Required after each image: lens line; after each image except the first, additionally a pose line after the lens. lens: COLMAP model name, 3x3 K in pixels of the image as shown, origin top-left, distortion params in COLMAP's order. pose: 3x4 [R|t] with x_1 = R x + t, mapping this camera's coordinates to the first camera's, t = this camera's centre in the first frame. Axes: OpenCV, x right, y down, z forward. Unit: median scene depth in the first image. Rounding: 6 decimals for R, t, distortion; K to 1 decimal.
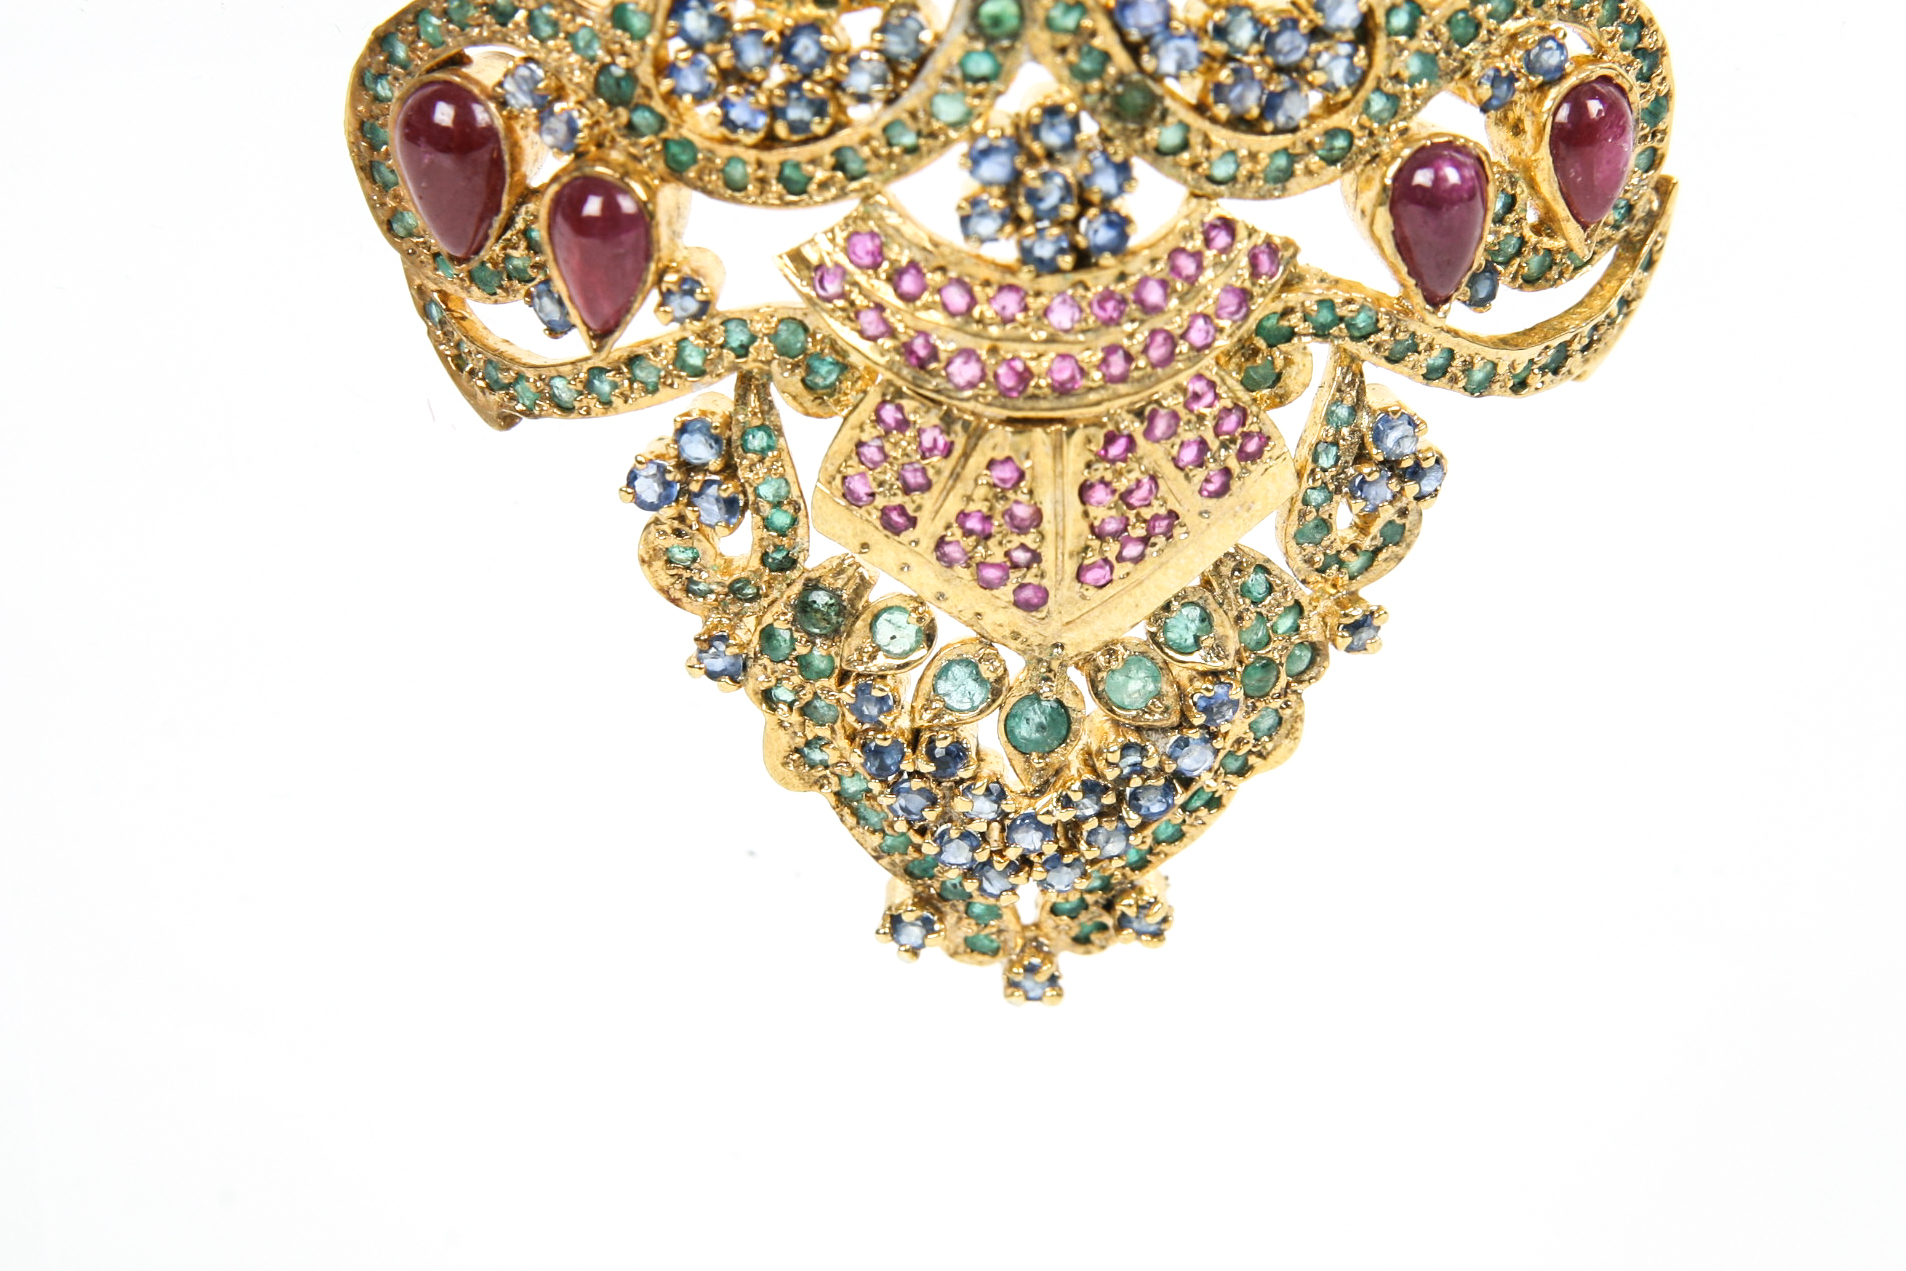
lens RADIAL K [[4509.4, 0, 950.4], [0, 4509.4, 632.5], [0, 0, 1]] dist [-0.043933, 0.000000]
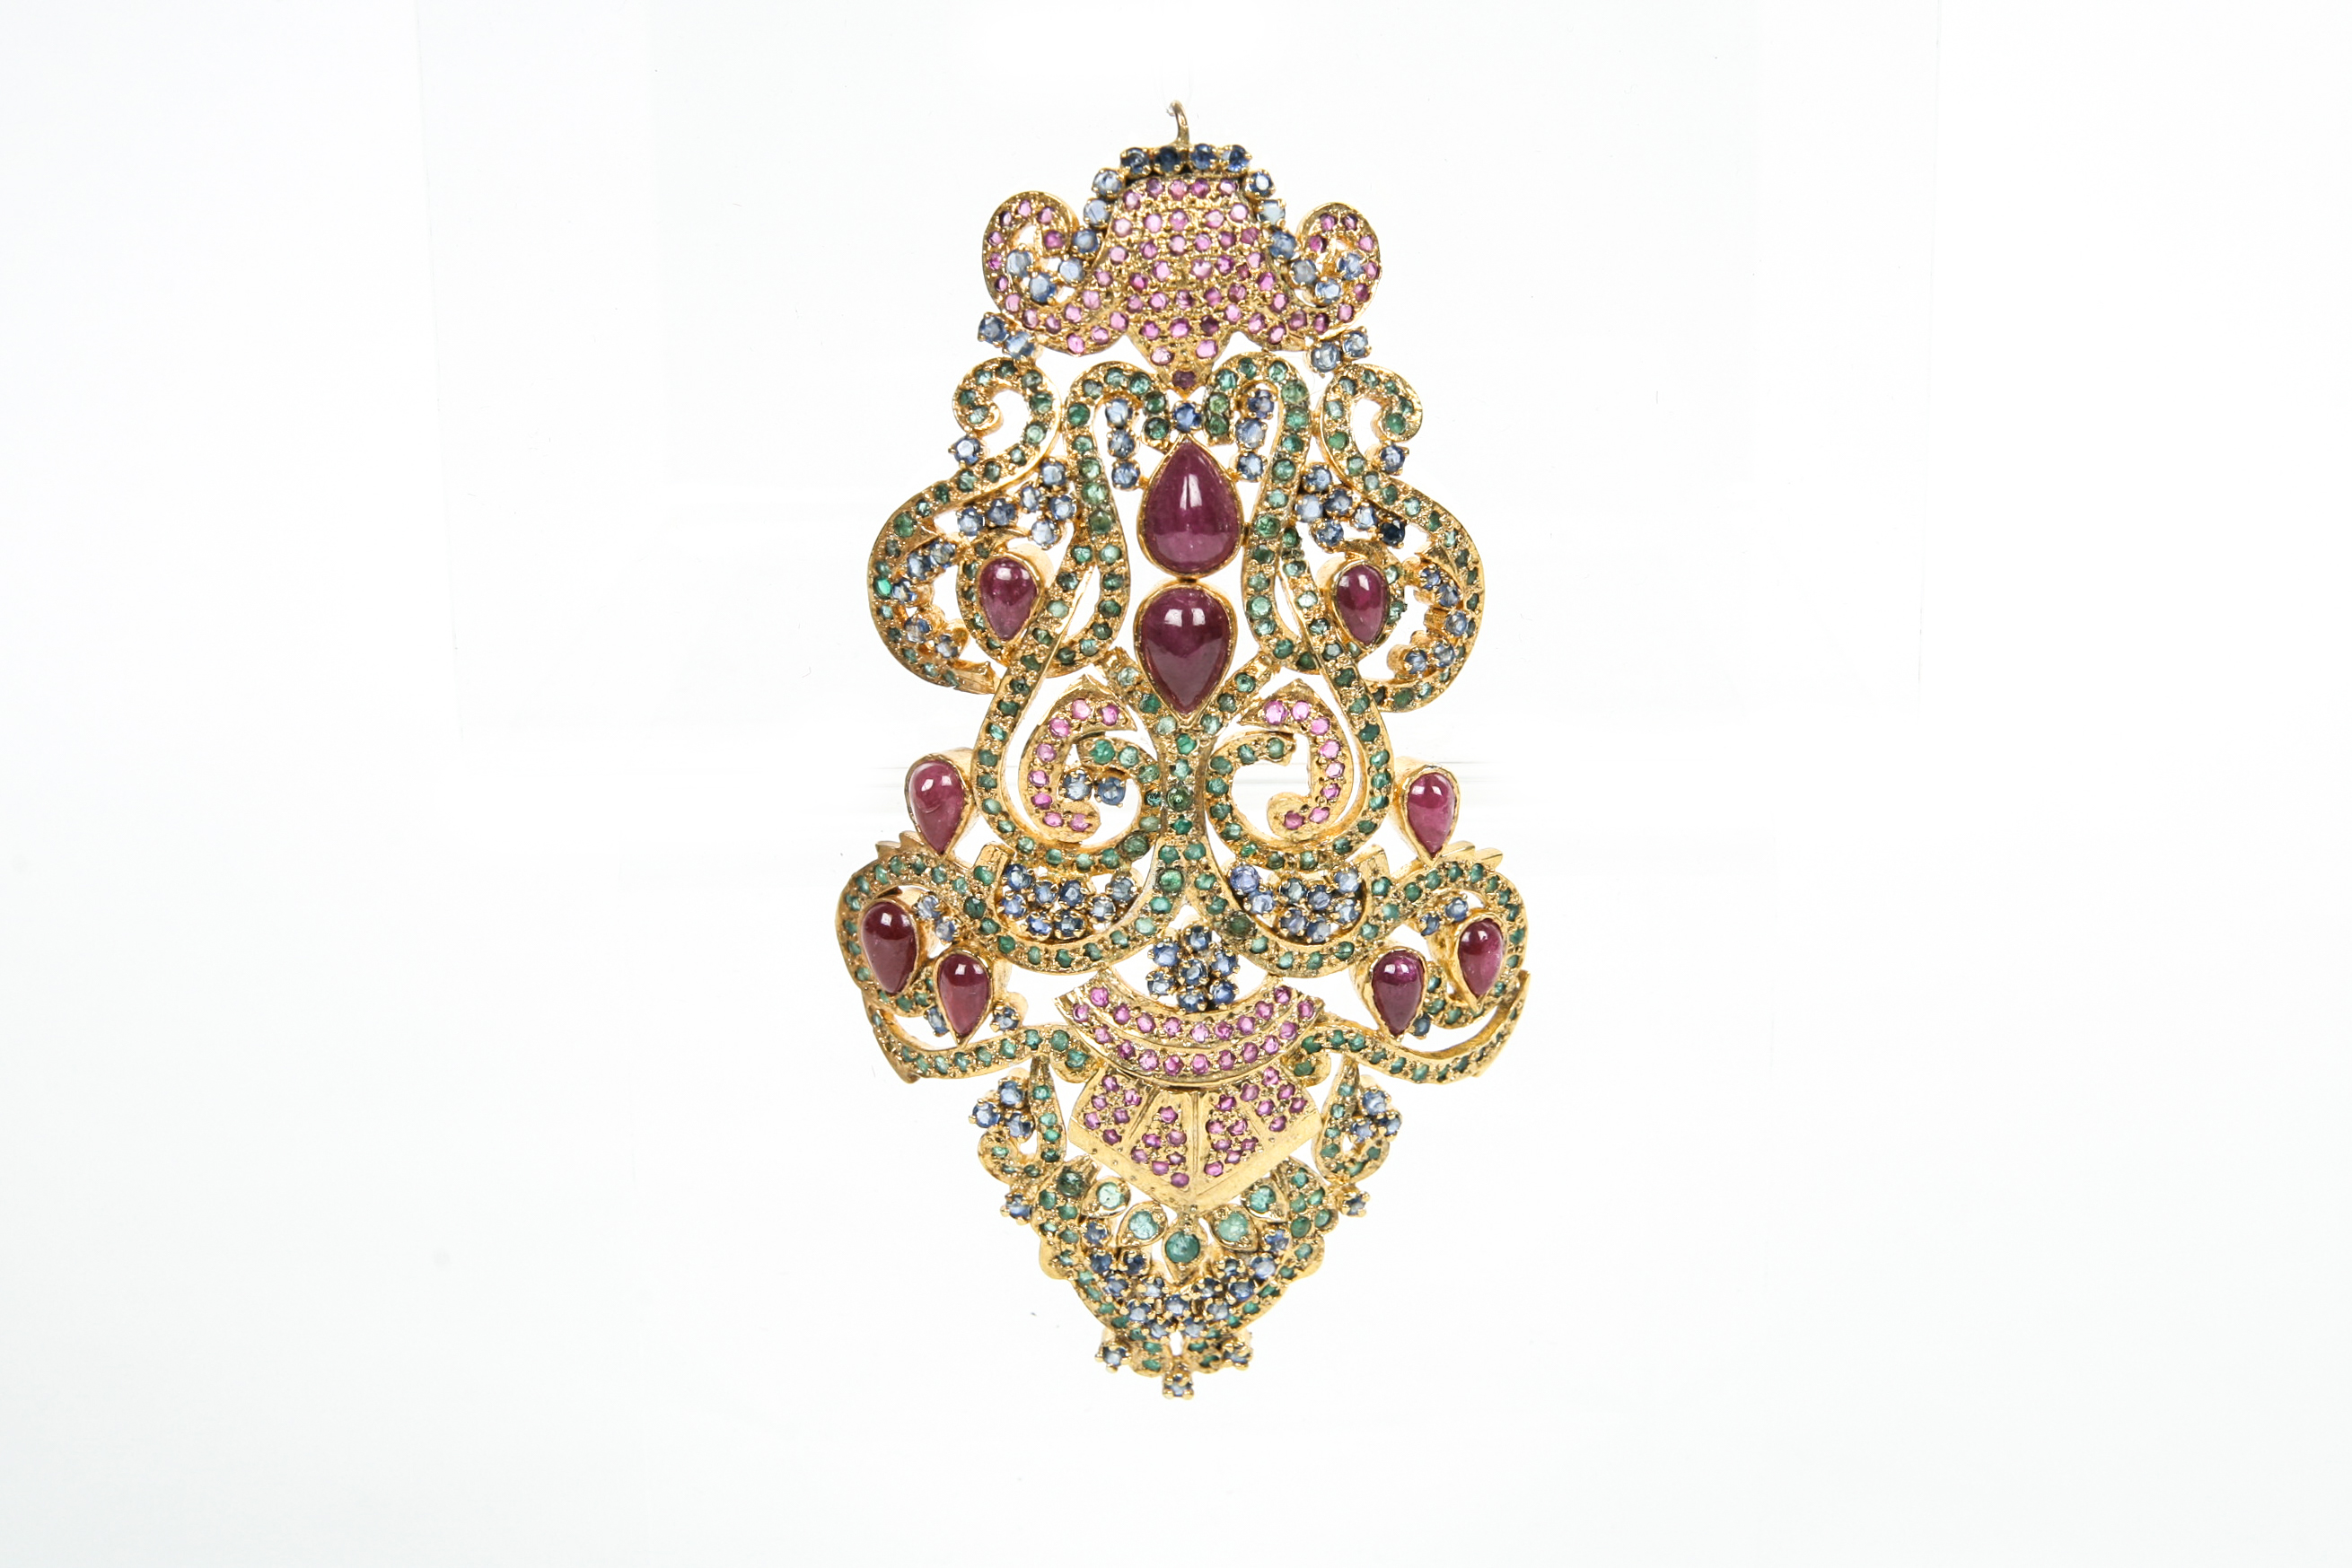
lens RADIAL K [[3510.5, 0, 1185.6], [0, 3510.5, 796.4], [0, 0, 1]] dist [-0.013710, 0.000000]
pose [[0.998896, 0.031596, -0.034758, 0.066733], [-0.035637, 0.991822, -0.122557, 0.013104], [0.030602, 0.123660, 0.991853, -0.498734]]
